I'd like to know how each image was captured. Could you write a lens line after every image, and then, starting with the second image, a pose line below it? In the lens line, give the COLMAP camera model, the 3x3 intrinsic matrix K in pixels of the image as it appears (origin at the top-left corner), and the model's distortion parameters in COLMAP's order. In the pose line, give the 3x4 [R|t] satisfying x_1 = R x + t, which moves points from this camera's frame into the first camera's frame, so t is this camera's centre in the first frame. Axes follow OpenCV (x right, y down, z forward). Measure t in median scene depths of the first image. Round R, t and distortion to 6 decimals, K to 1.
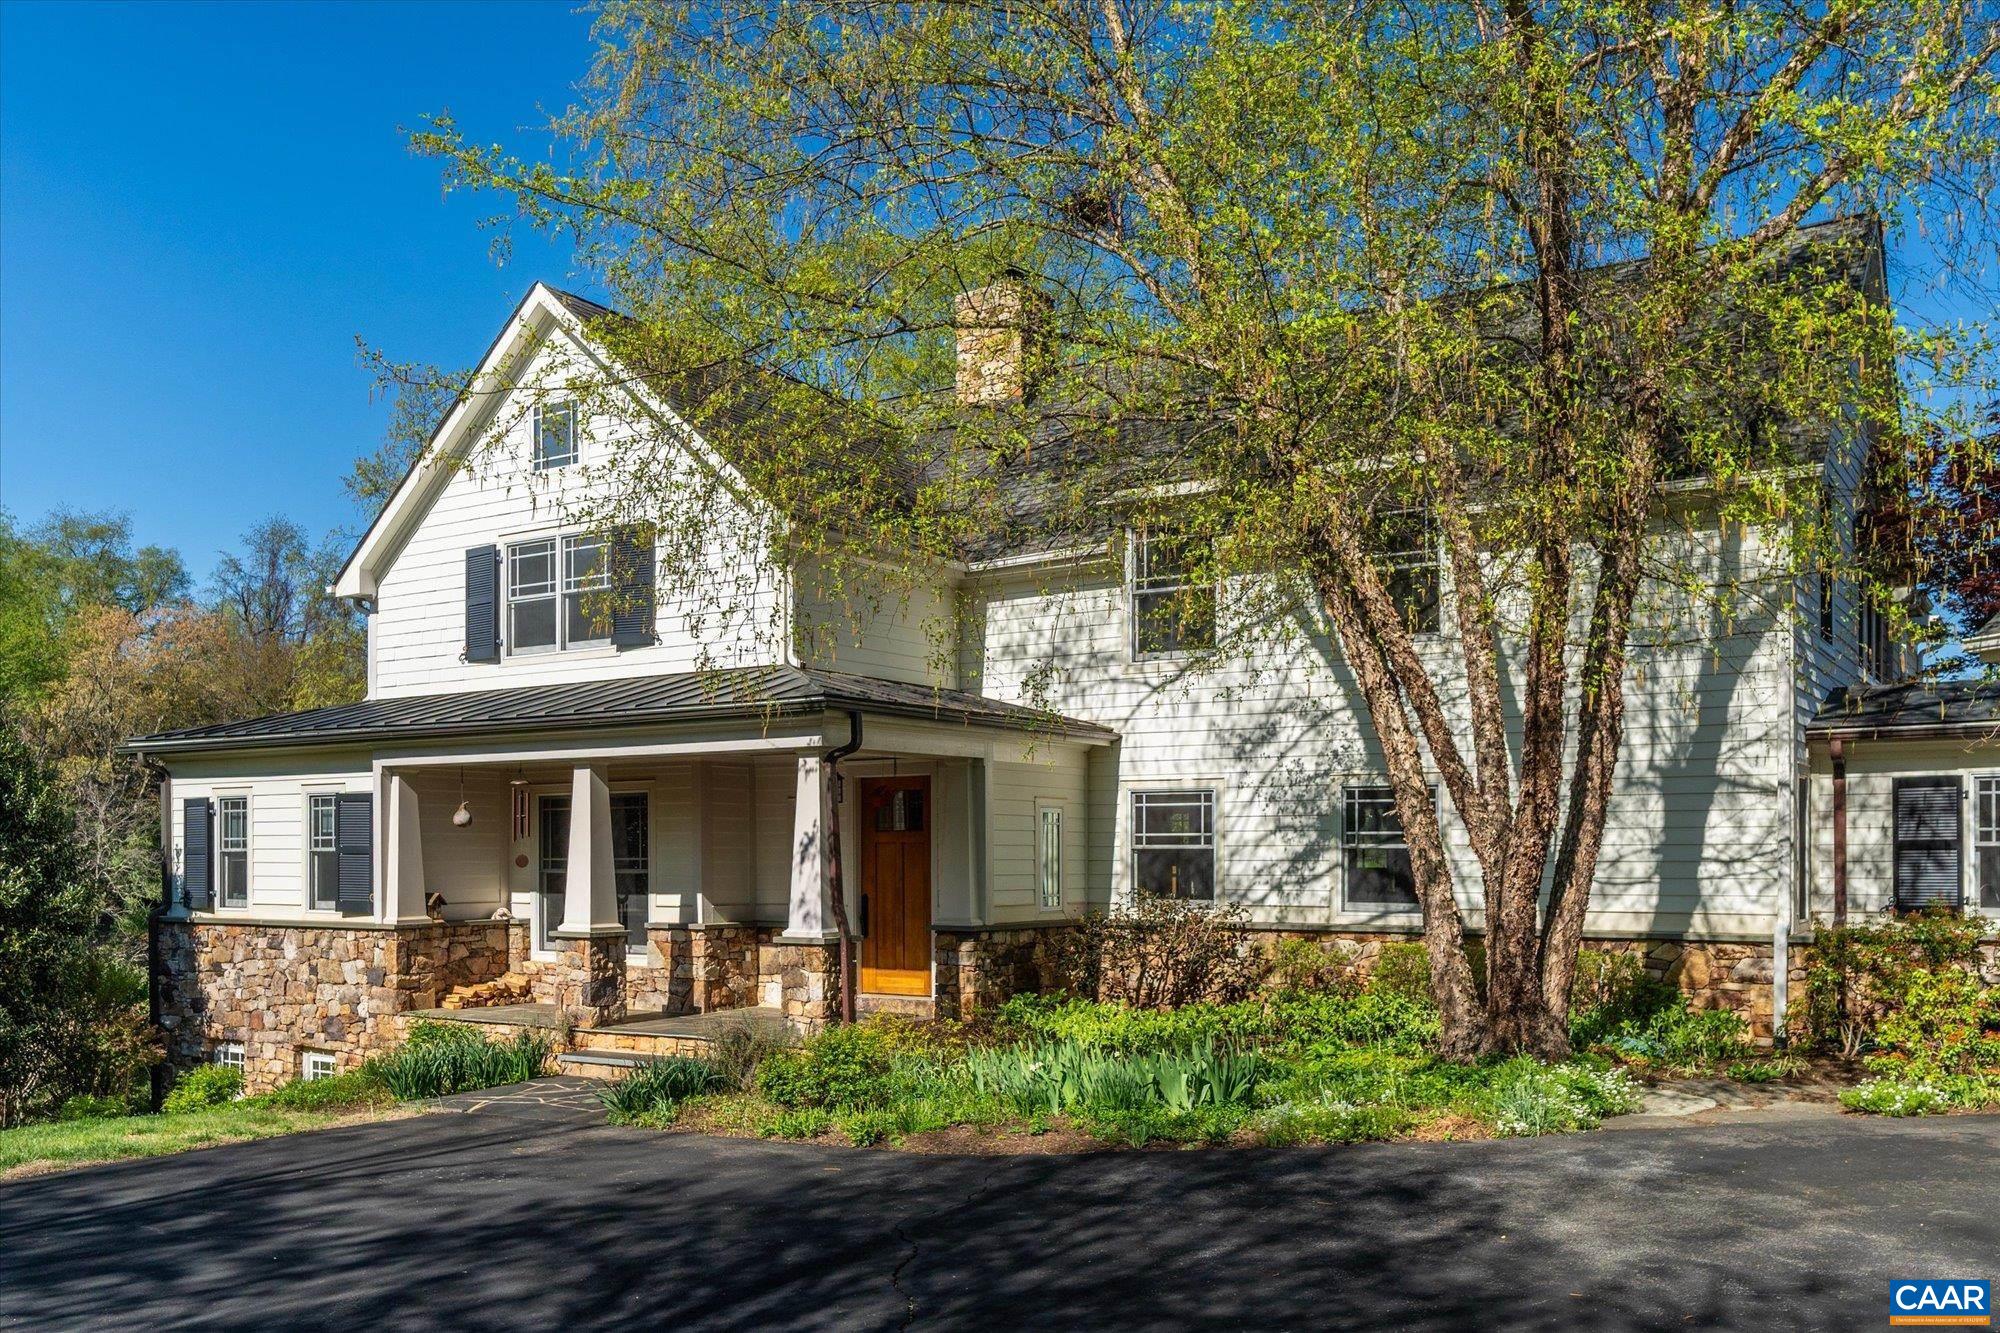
lens RADIAL K [[2382.9, 0, 996.1], [0, 2382.9, 795.6], [0, 0, 1]] dist [-0.000151, 0.395697]
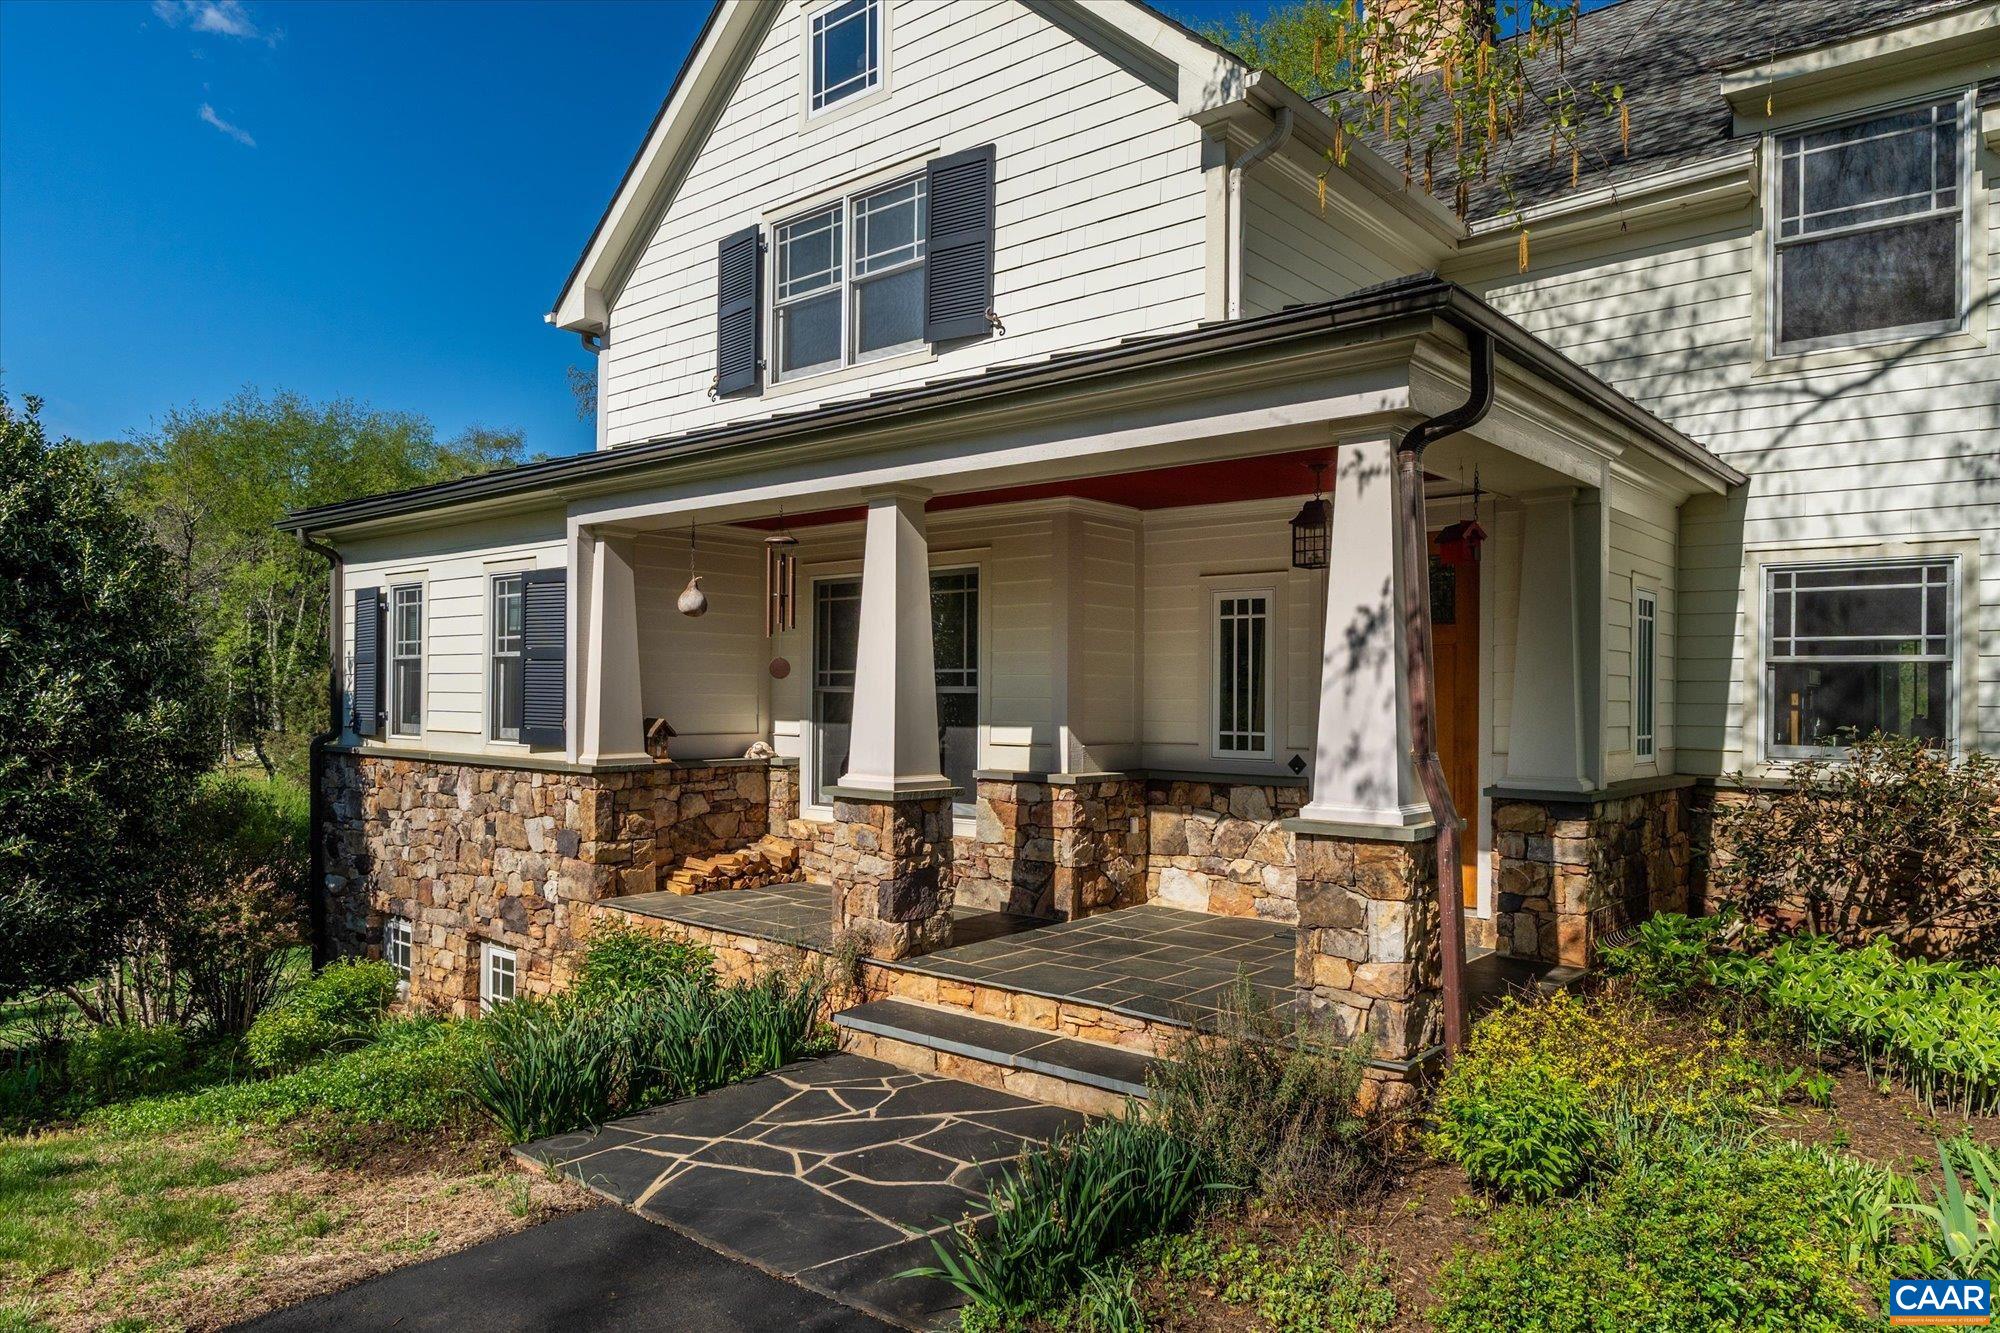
lens RADIAL K [[1370.6, 0, 1000.0], [0, 1370.6, 666.5], [0, 0, 1]] dist [0.024488, -0.003735]
pose [[0.997626, 0.011821, -0.067837, -0.114121], [-0.011977, 0.999926, -0.001902, 0.025841], [0.067810, 0.002710, 0.997695, 0.625548]]
